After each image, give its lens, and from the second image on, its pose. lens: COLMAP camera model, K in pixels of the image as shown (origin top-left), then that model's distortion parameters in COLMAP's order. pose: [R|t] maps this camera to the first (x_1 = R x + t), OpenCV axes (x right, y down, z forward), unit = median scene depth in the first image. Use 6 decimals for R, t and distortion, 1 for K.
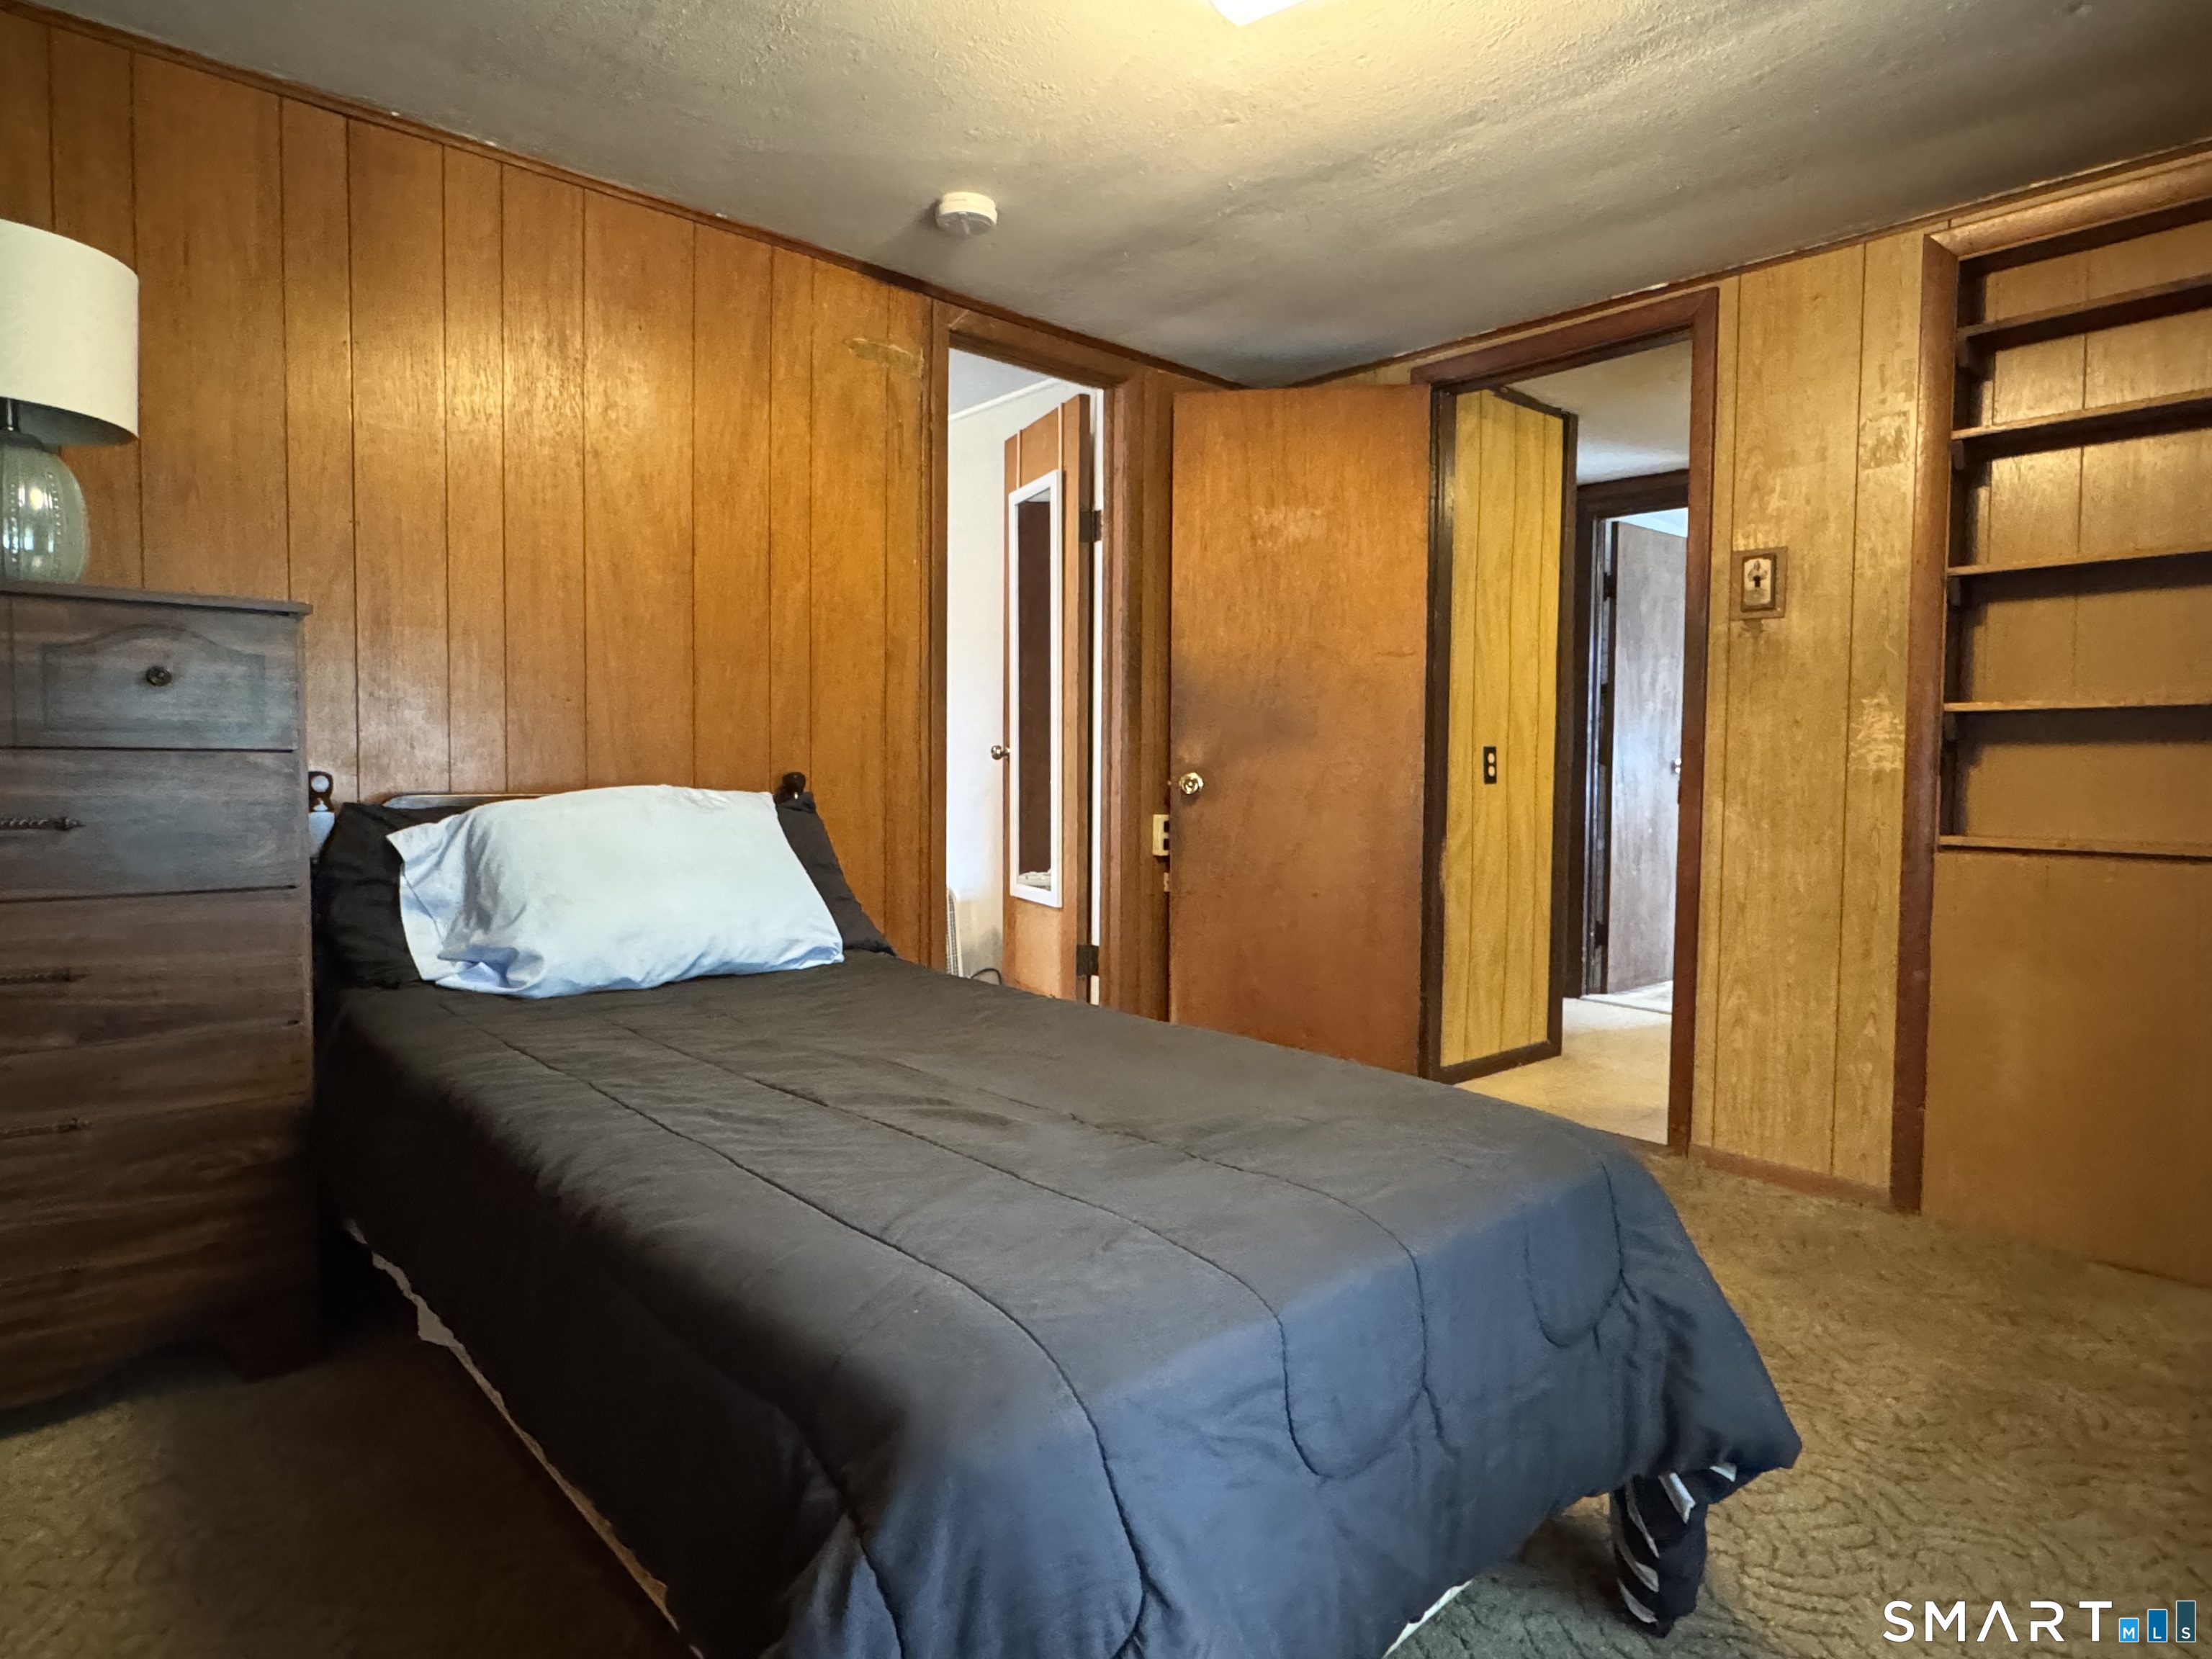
lens RADIAL K [[1245.3, 0, 1108.5], [0, 1245.3, 822.3], [0, 0, 1]] dist [-0.002563, 0.001721]
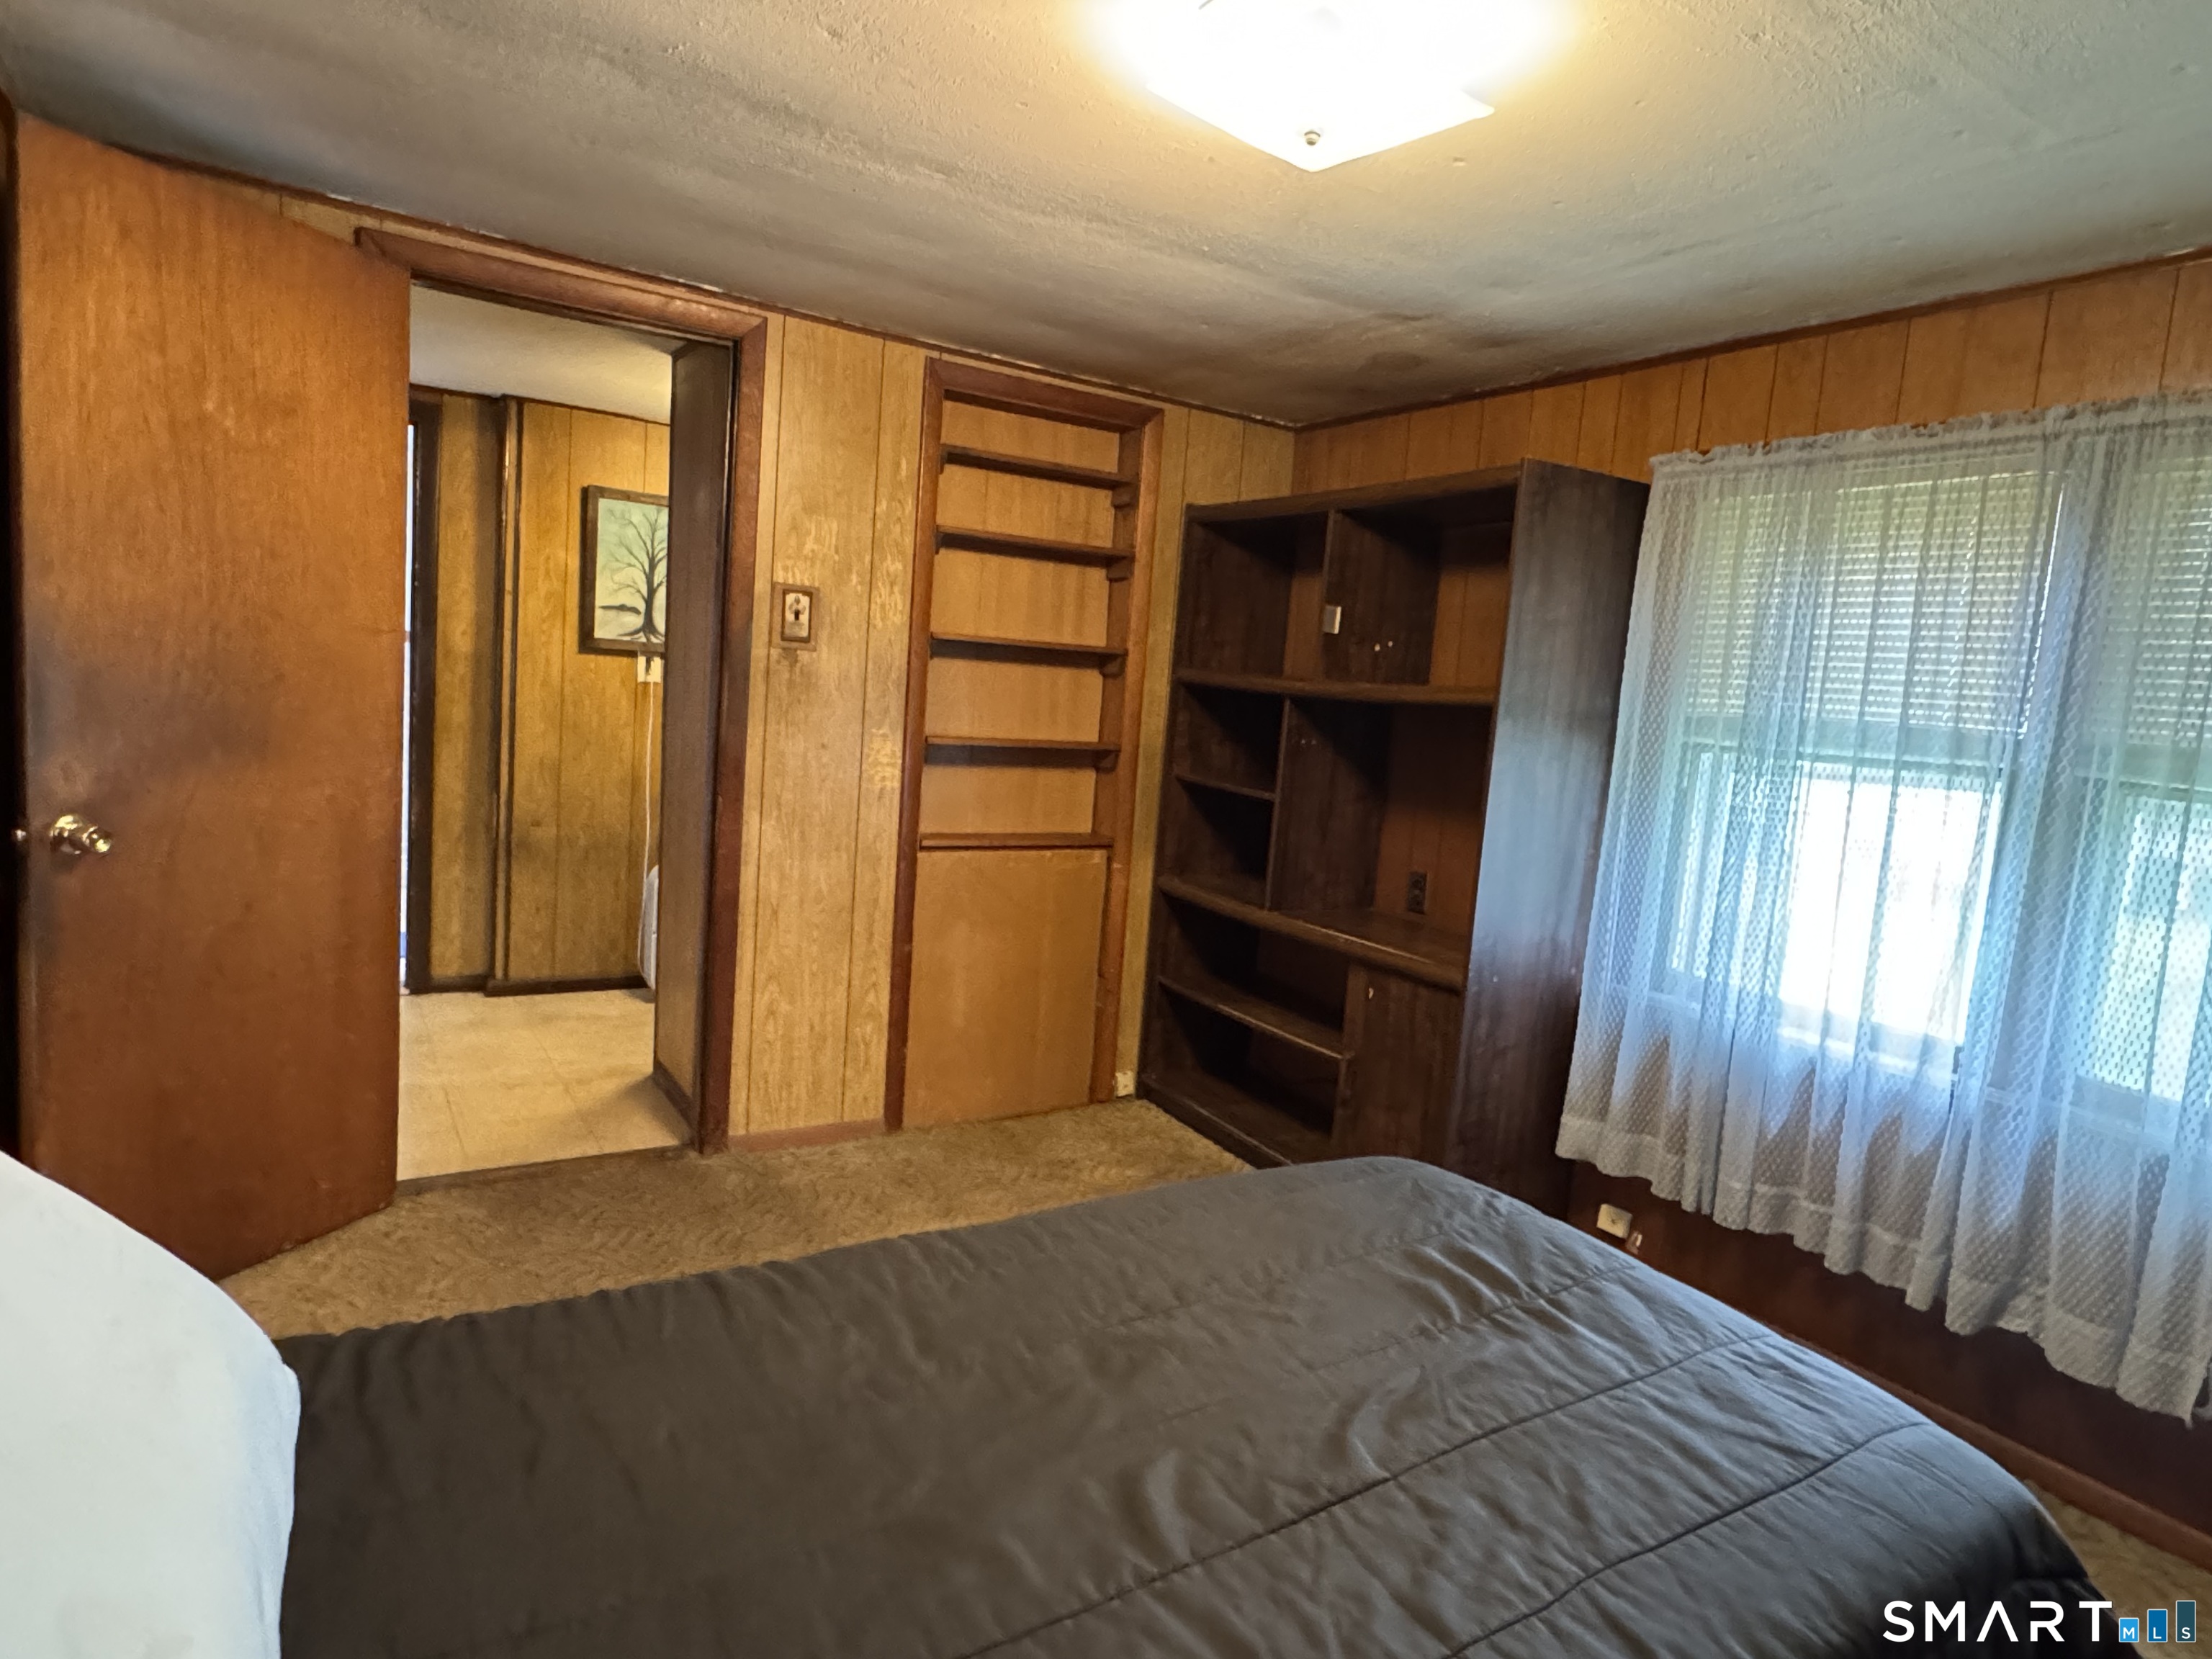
lens RADIAL K [[1245.3, 0, 1110.1], [0, 1245.3, 822.5], [0, 0, 1]] dist [-0.002563, 0.001721]
pose [[0.179838, -0.100531, 0.978546, -0.512204], [-0.026179, 0.993923, 0.106922, -0.137445], [-0.983348, -0.044846, 0.176113, 0.534842]]
